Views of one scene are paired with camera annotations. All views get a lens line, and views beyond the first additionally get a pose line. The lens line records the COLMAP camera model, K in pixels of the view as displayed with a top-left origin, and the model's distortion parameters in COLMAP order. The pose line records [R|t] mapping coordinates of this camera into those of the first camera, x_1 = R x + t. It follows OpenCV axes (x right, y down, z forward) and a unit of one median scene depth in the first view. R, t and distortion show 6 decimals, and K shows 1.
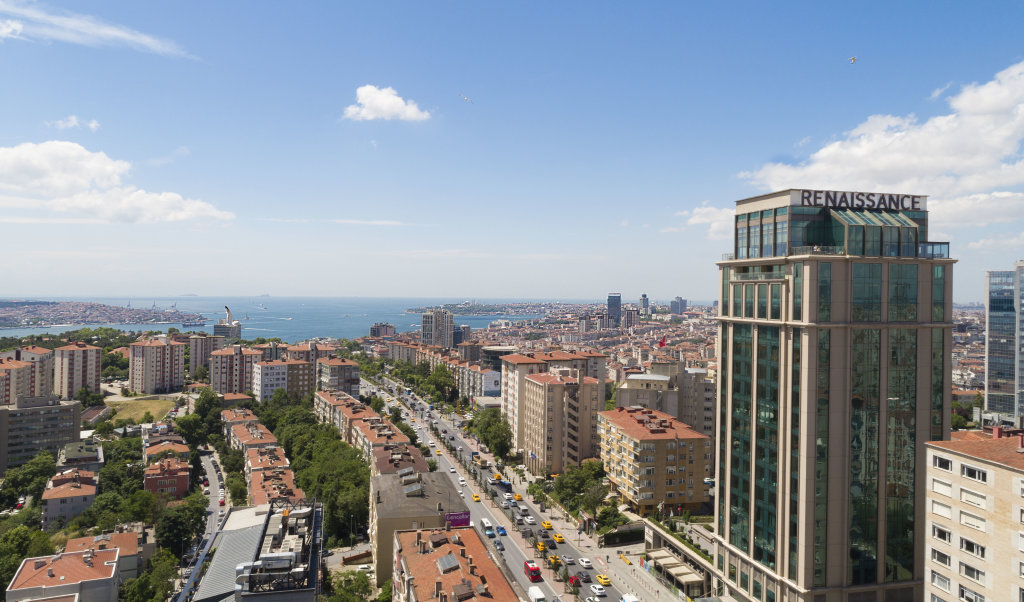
lens RADIAL K [[715.4, 0, 492.0], [0, 715.4, 302.5], [0, 0, 1]] dist [0.001850, -0.001411]
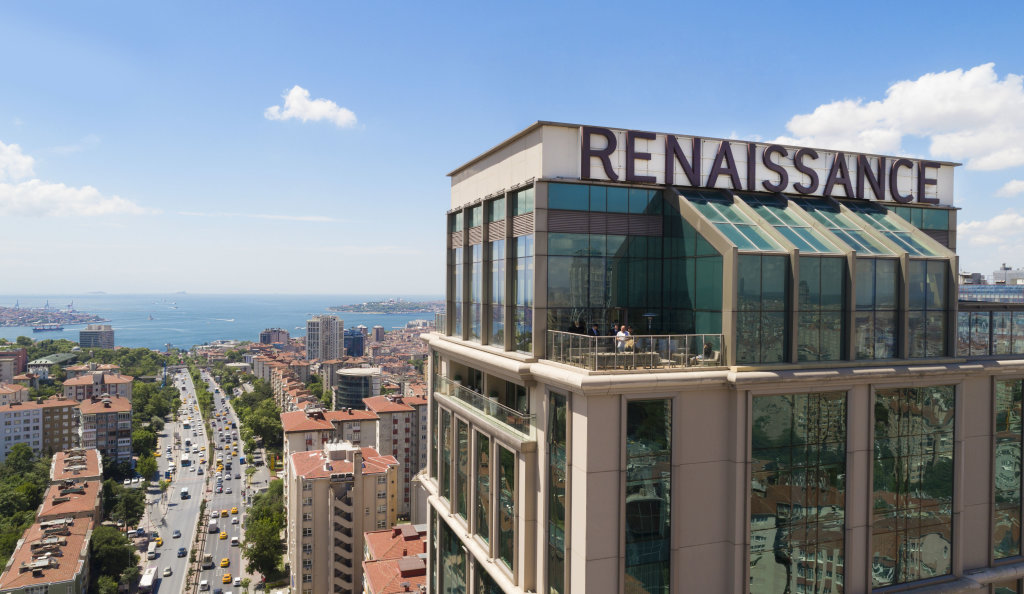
lens RADIAL K [[712.0, 0, 512.0], [0, 712.0, 297.0], [0, 0, 1]] dist [-0.004228, -0.000275]
pose [[0.991262, -0.003244, 0.131866, 0.244211], [0.003781, 0.999986, -0.003820, -0.058641], [-0.131852, 0.004285, 0.991260, 0.480307]]
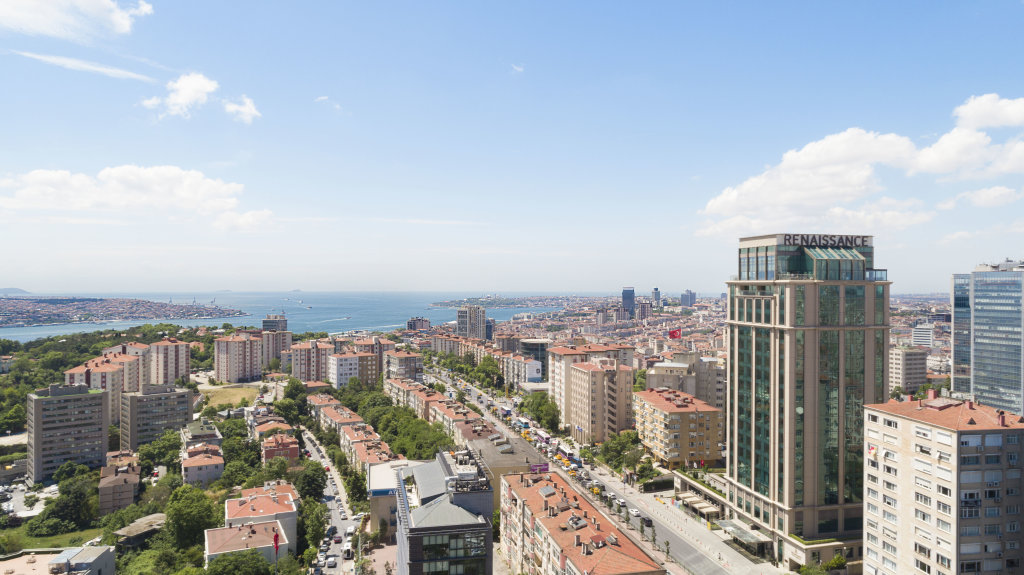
lens RADIAL K [[672.2, 0, 512.0], [0, 672.2, 287.5], [0, 0, 1]] dist [0.001898, 0.000775]
pose [[0.999971, -0.007524, -0.000736, -0.078711], [0.007514, 0.999890, -0.012814, -0.024163], [0.000832, 0.012808, 0.999918, -0.239537]]
